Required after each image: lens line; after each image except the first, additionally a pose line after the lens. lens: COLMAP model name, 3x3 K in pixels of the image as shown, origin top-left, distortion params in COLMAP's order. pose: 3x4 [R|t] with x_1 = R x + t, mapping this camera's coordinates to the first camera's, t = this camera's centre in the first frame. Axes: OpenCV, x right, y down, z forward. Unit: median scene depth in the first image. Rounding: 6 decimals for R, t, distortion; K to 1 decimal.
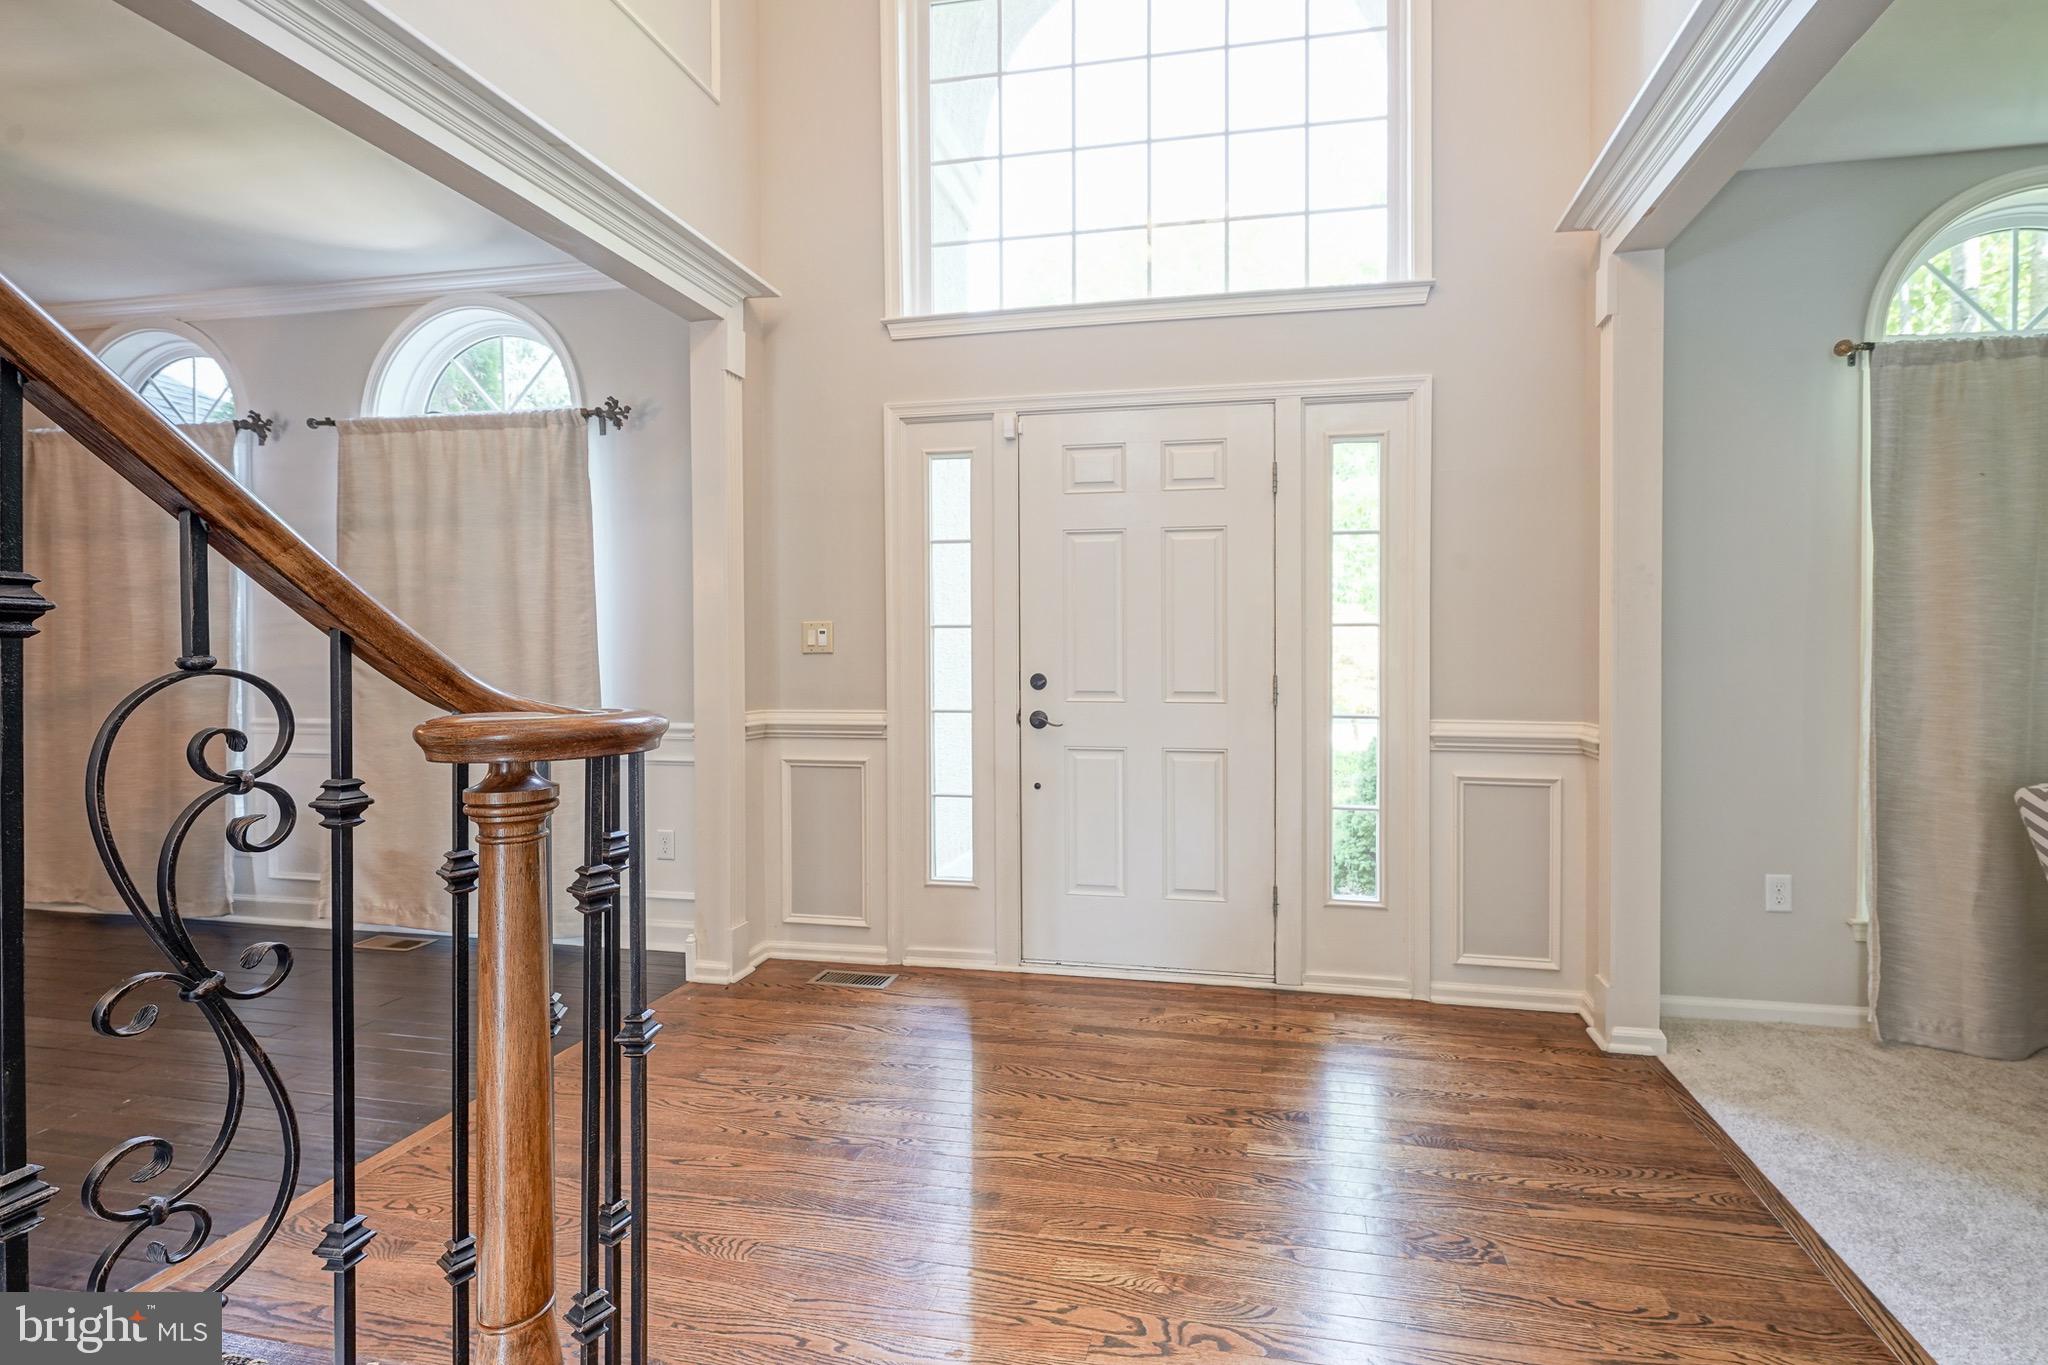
lens RADIAL K [[871.7, 0, 1163.6], [0, 871.7, 662.7], [0, 0, 1]] dist [-0.001207, 0.000063]
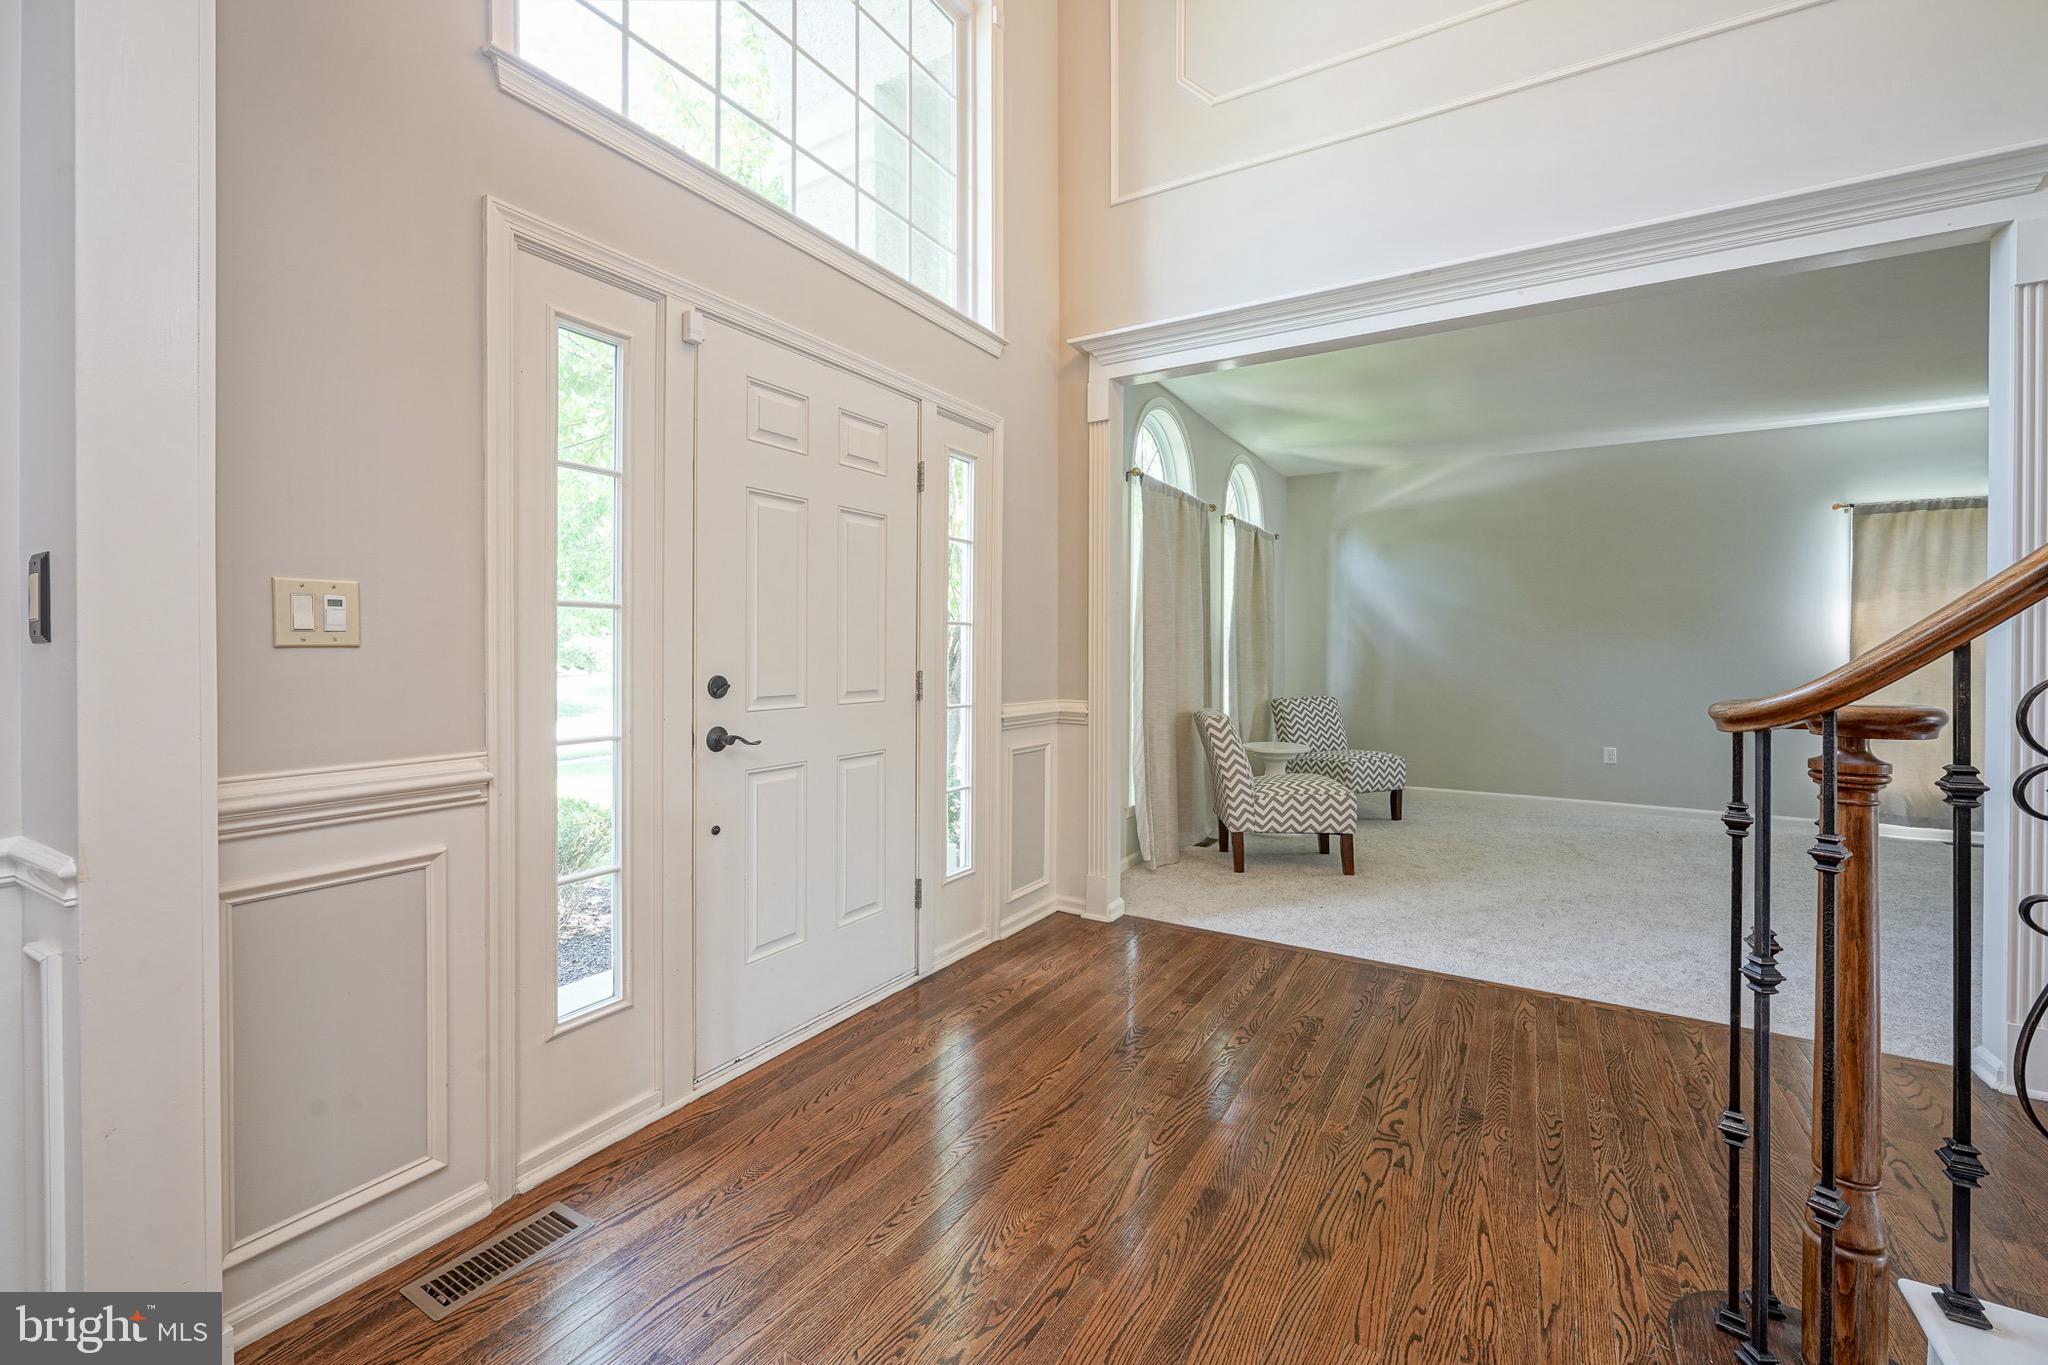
lens RADIAL K [[830.5, 0, 1042.5], [0, 830.5, 646.4], [0, 0, 1]] dist [-0.001254, -0.000351]
pose [[0.368609, 0.004451, 0.929574, -0.746408], [0.001772, 0.999983, -0.005491, -0.008609], [-0.929583, 0.003671, 0.368595, 0.529317]]
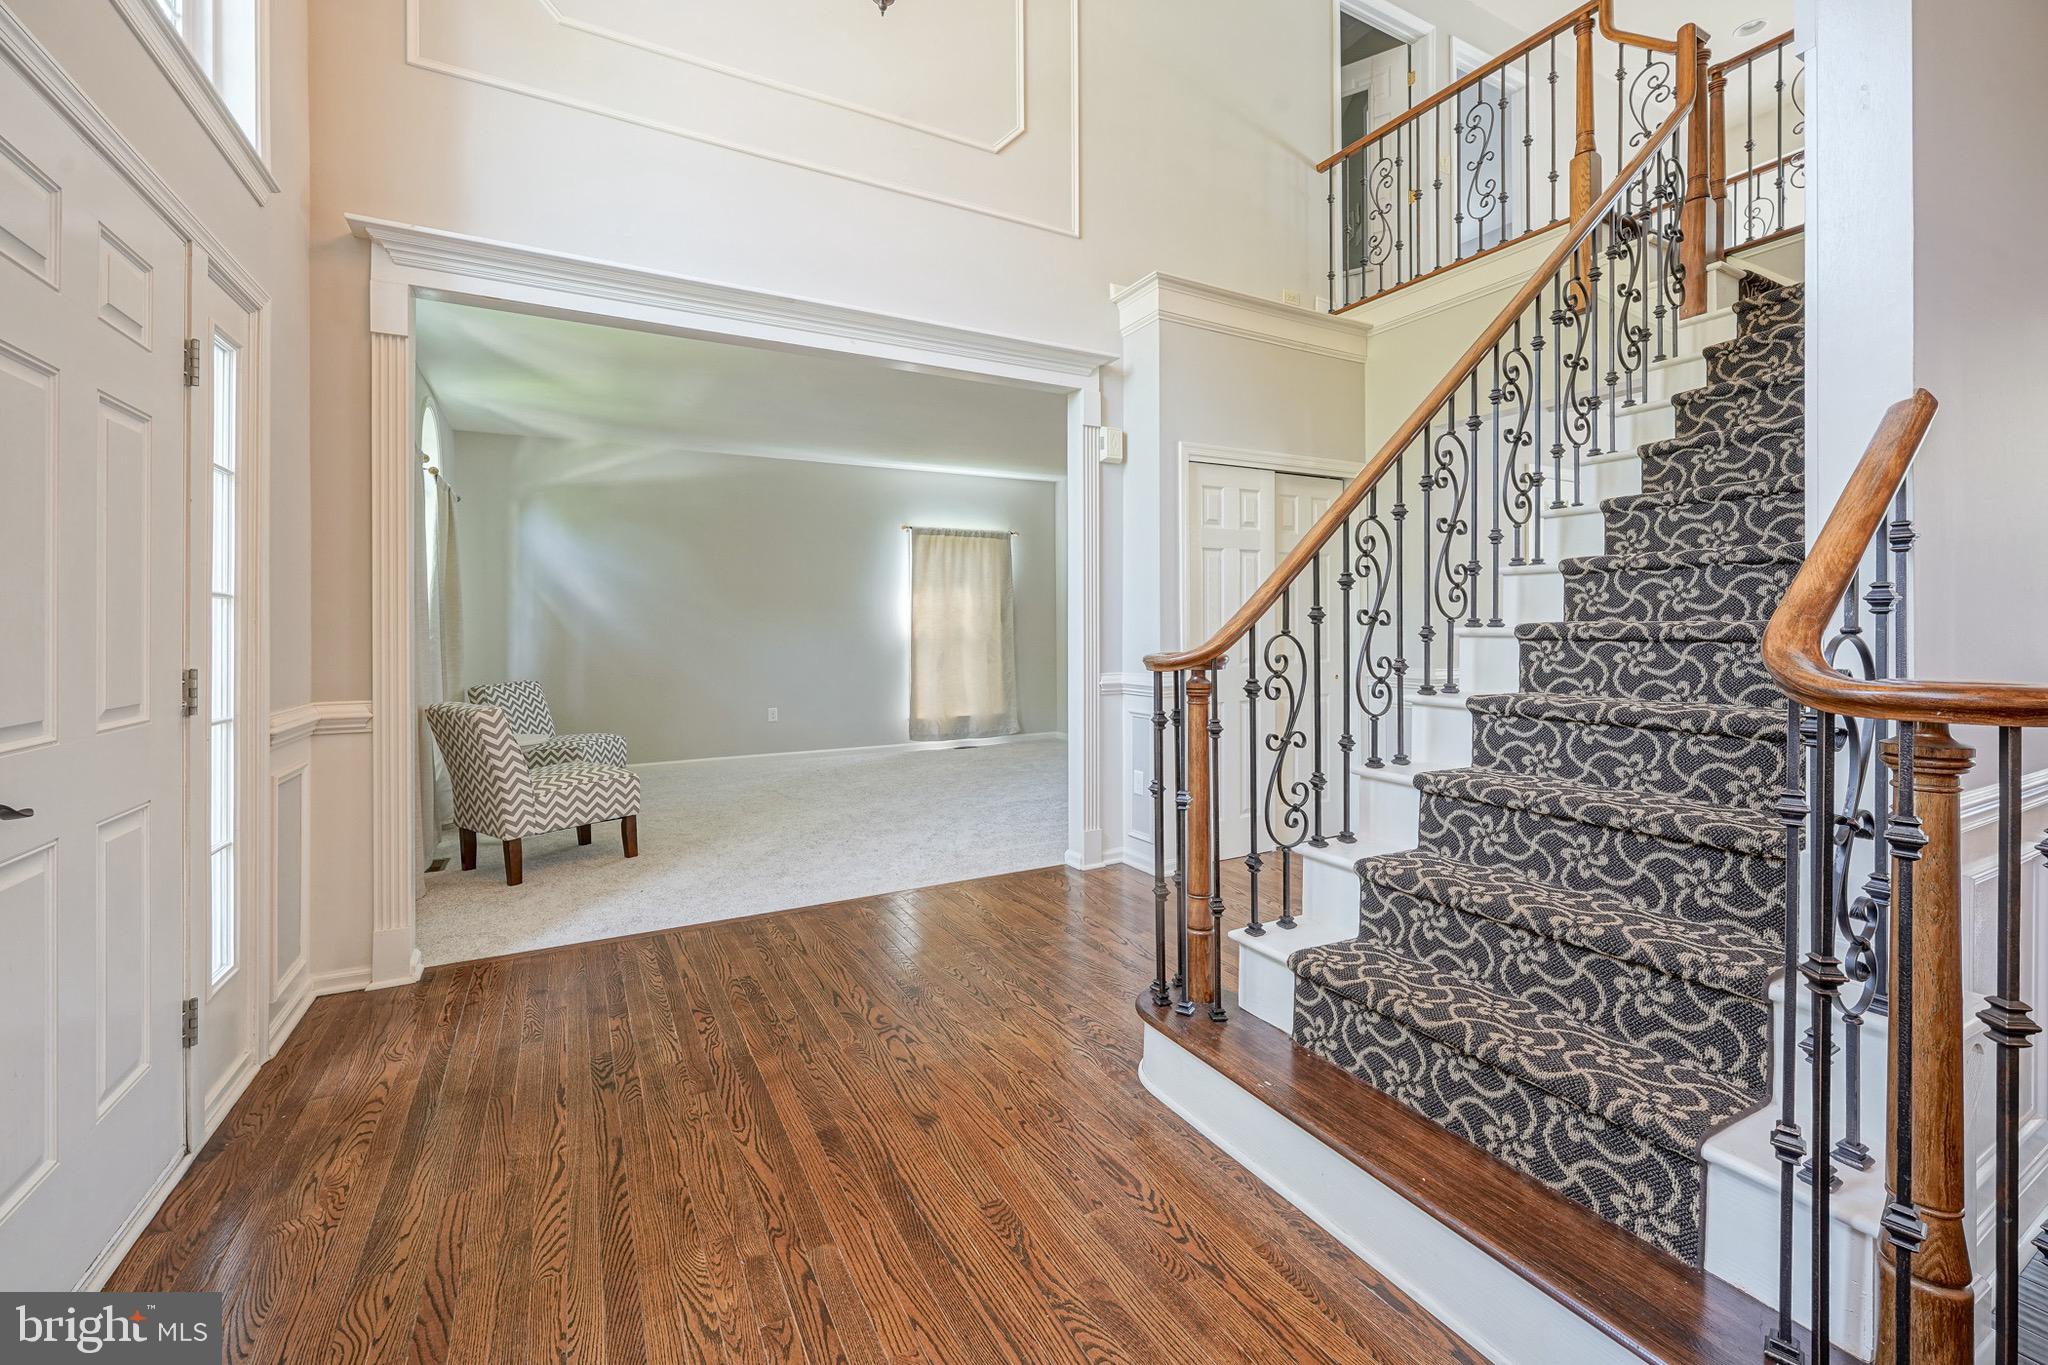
lens RADIAL K [[830.5, 0, 1023.0], [0, 830.5, 621.1], [0, 0, 1]] dist [-0.001254, -0.000351]
pose [[-0.600976, 0.009208, 0.799214, -0.756087], [0.012071, 0.999924, -0.002443, -0.012563], [-0.799176, 0.008179, -0.601042, 0.909741]]
